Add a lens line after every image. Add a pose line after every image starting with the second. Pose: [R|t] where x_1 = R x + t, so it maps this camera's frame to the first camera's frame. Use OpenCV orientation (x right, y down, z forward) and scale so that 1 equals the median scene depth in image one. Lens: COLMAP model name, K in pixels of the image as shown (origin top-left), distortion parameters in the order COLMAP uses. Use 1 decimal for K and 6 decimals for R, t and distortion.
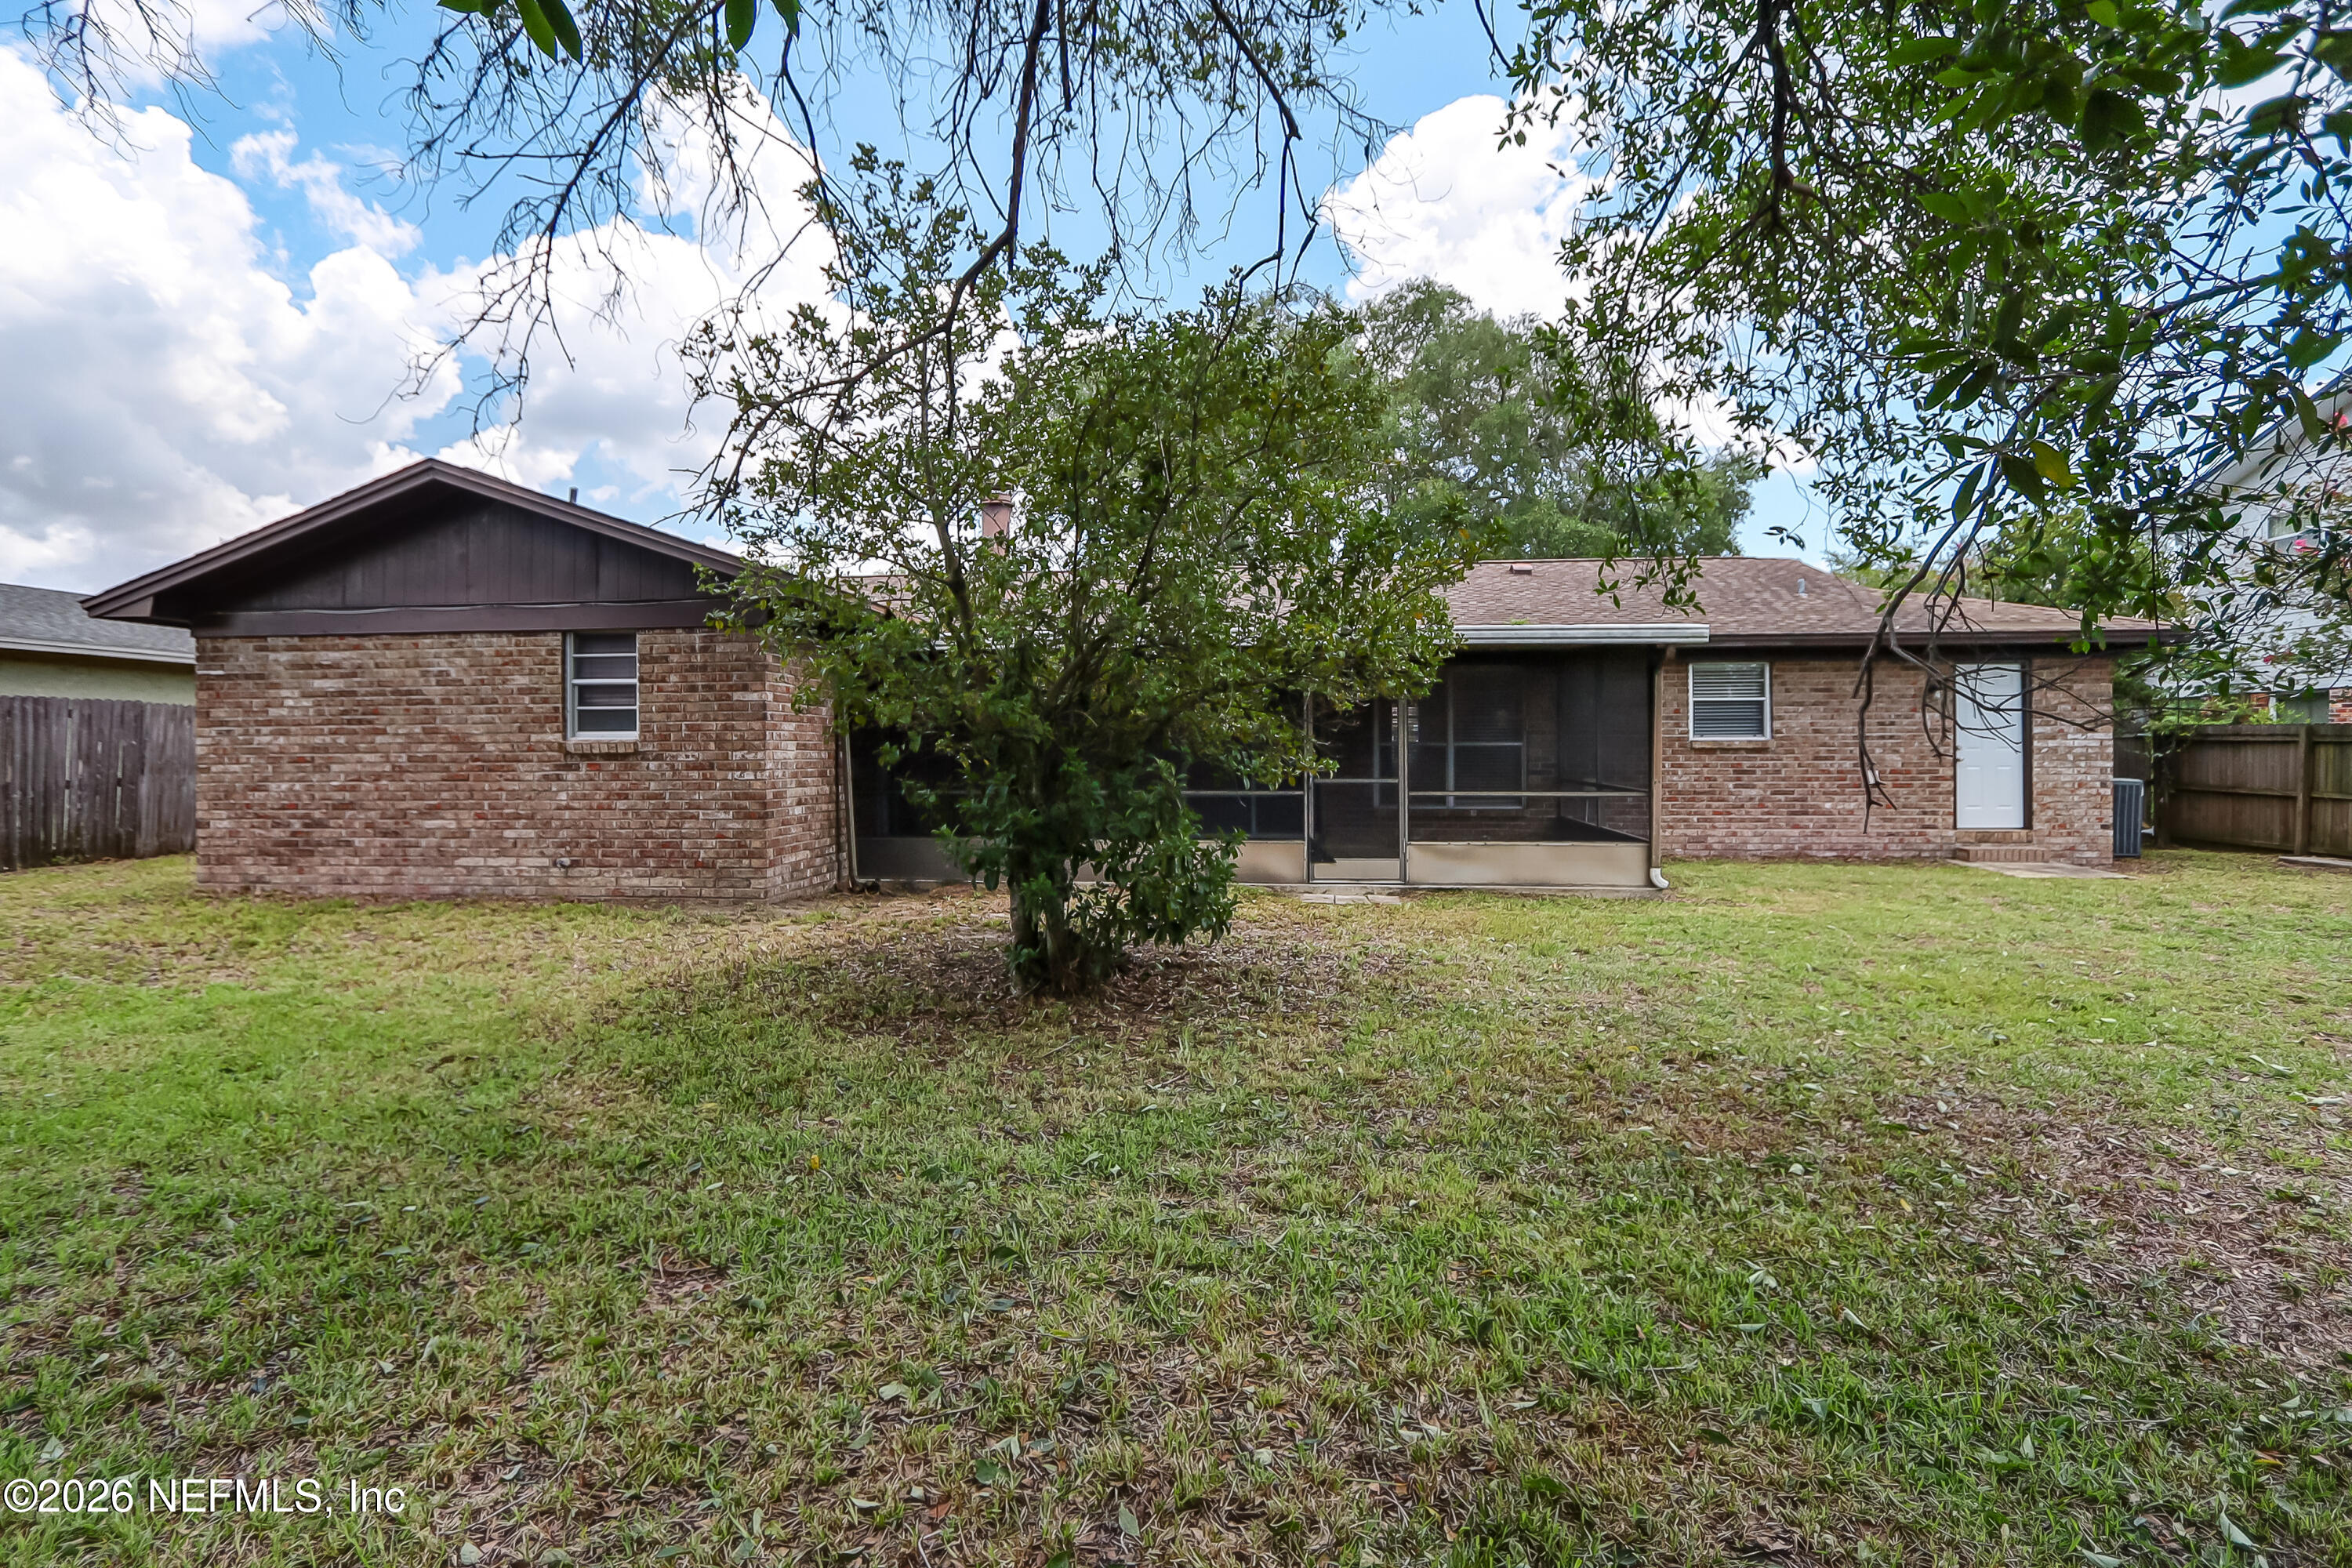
lens RADIAL K [[1103.0, 0, 1170.2], [0, 1103.0, 774.7], [0, 0, 1]] dist [0.012945, 0.000448]
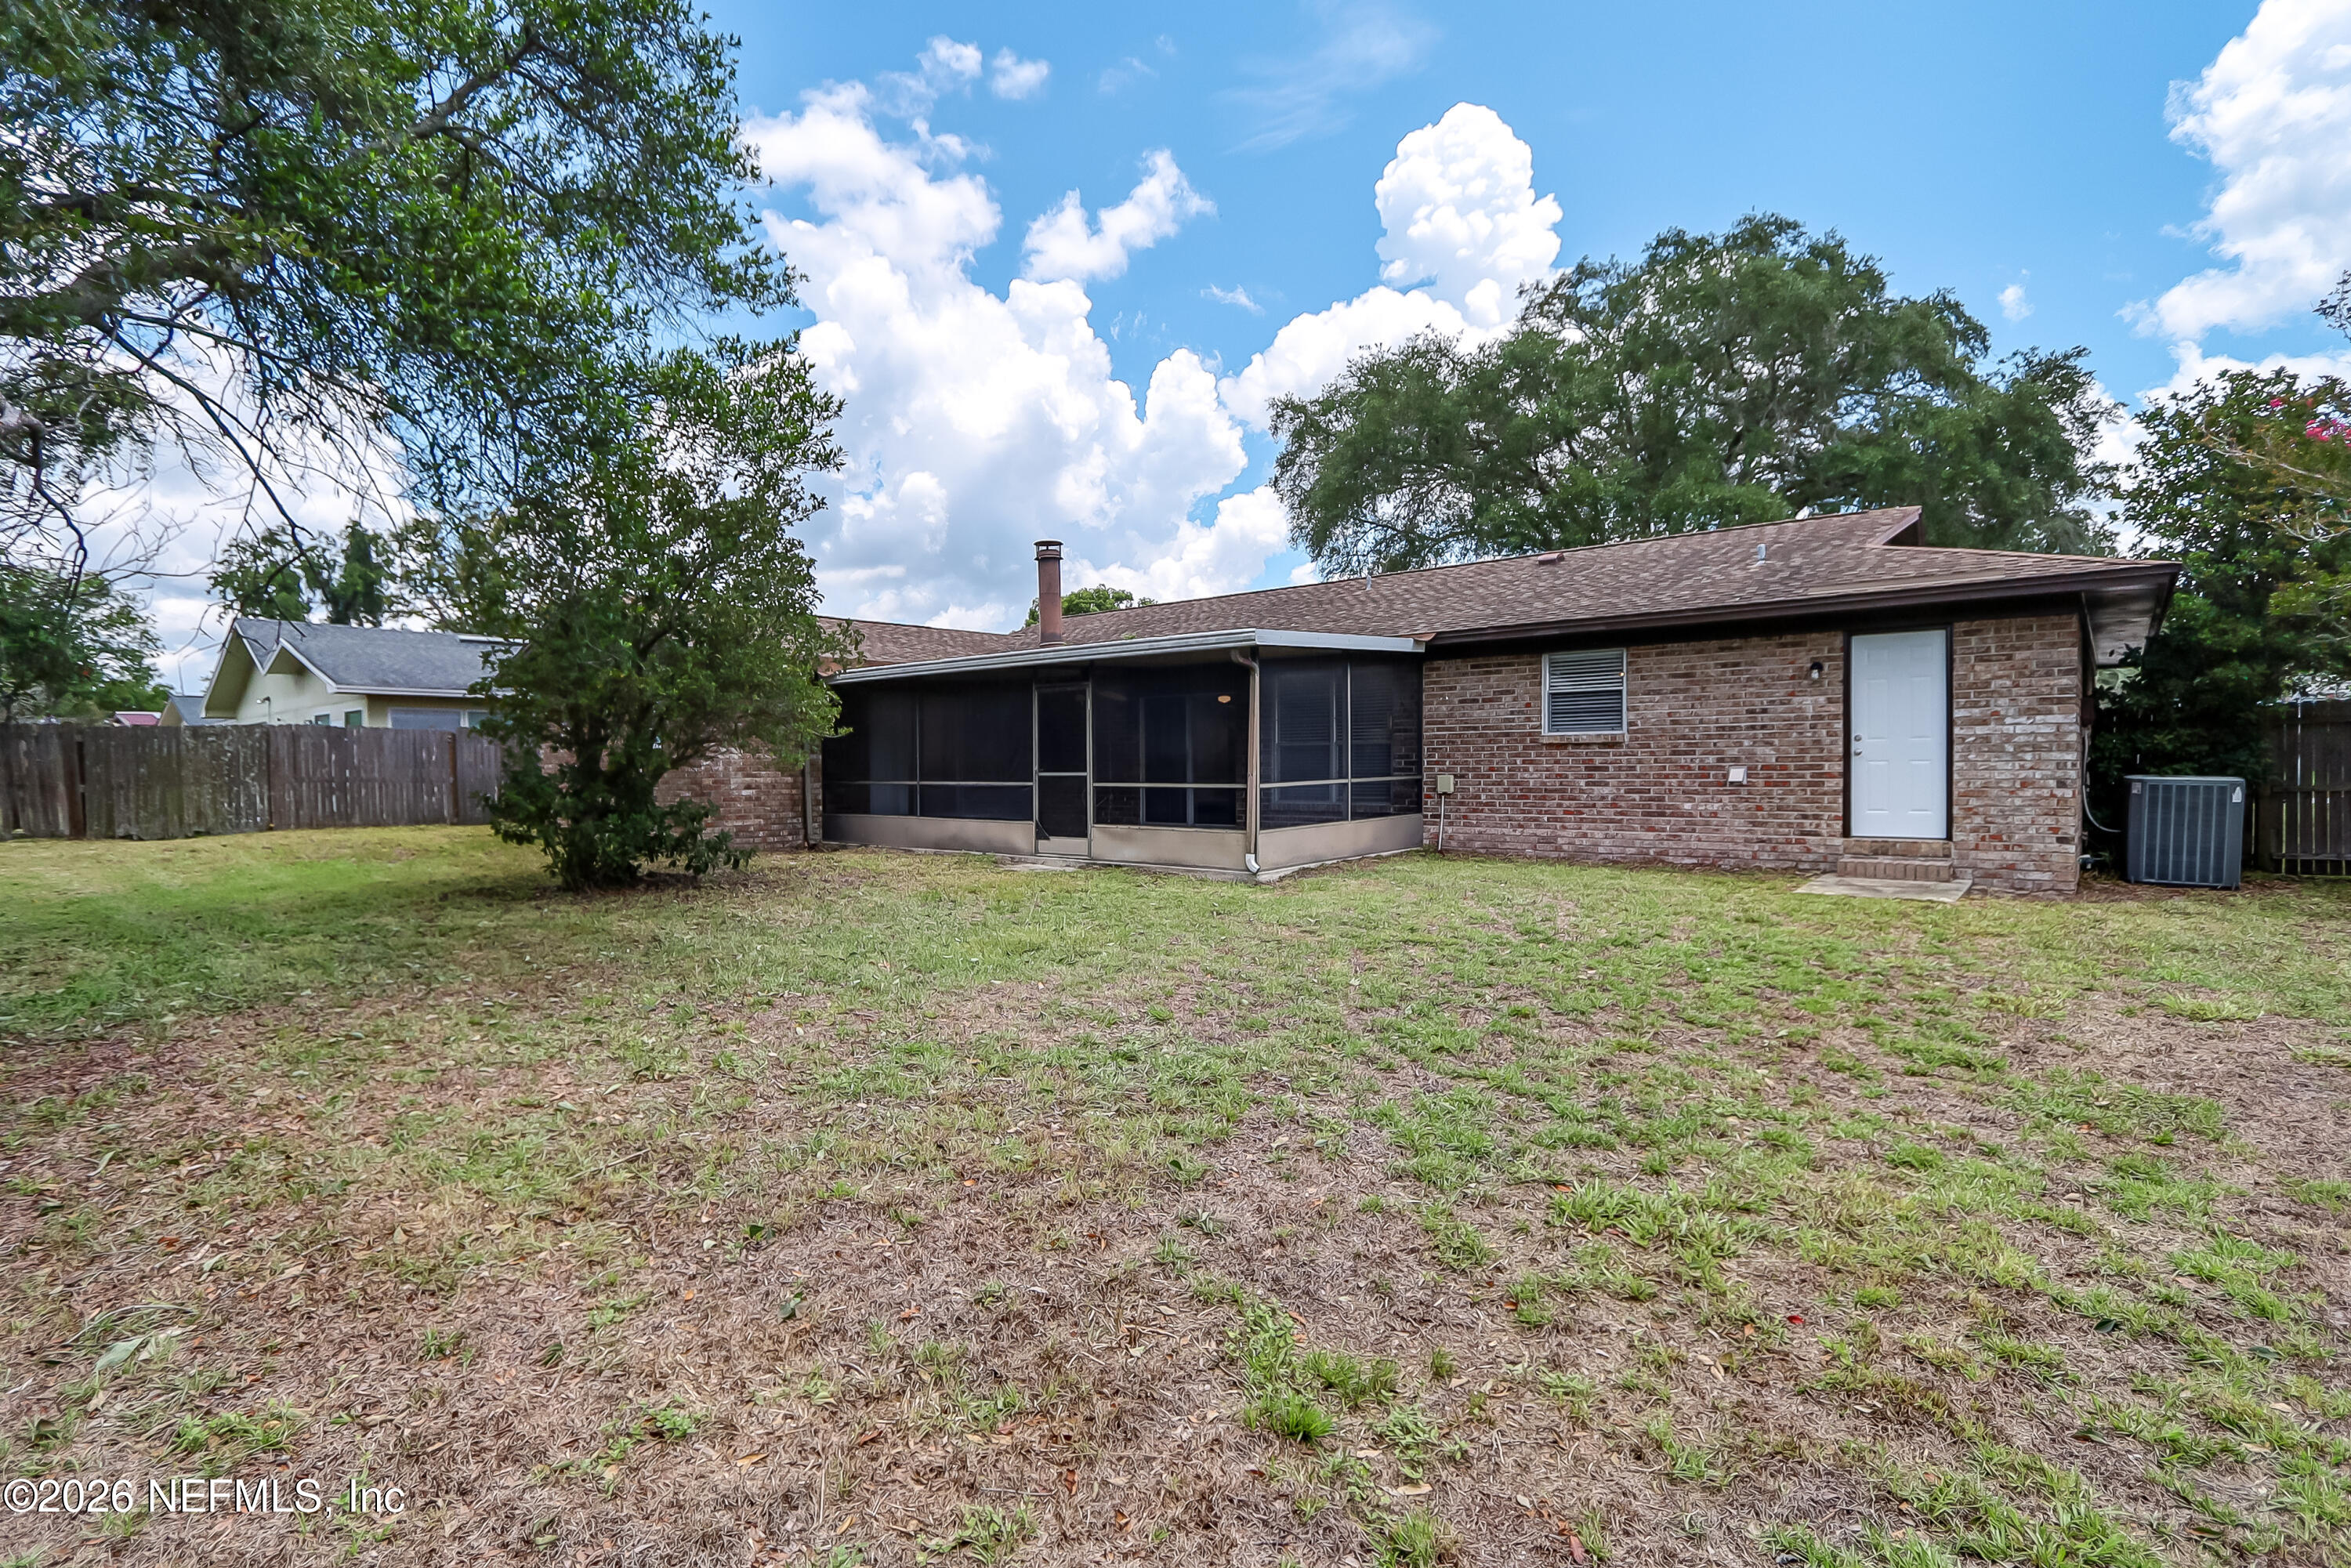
lens RADIAL K [[1102.4, 0, 1178.9], [0, 1102.4, 775.7], [0, 0, 1]] dist [0.012945, 0.000448]
pose [[0.818668, 0.001126, -0.574266, 0.776596], [-0.004338, 0.999982, -0.004225, 0.009262], [0.574251, 0.005950, 0.818658, 0.046719]]
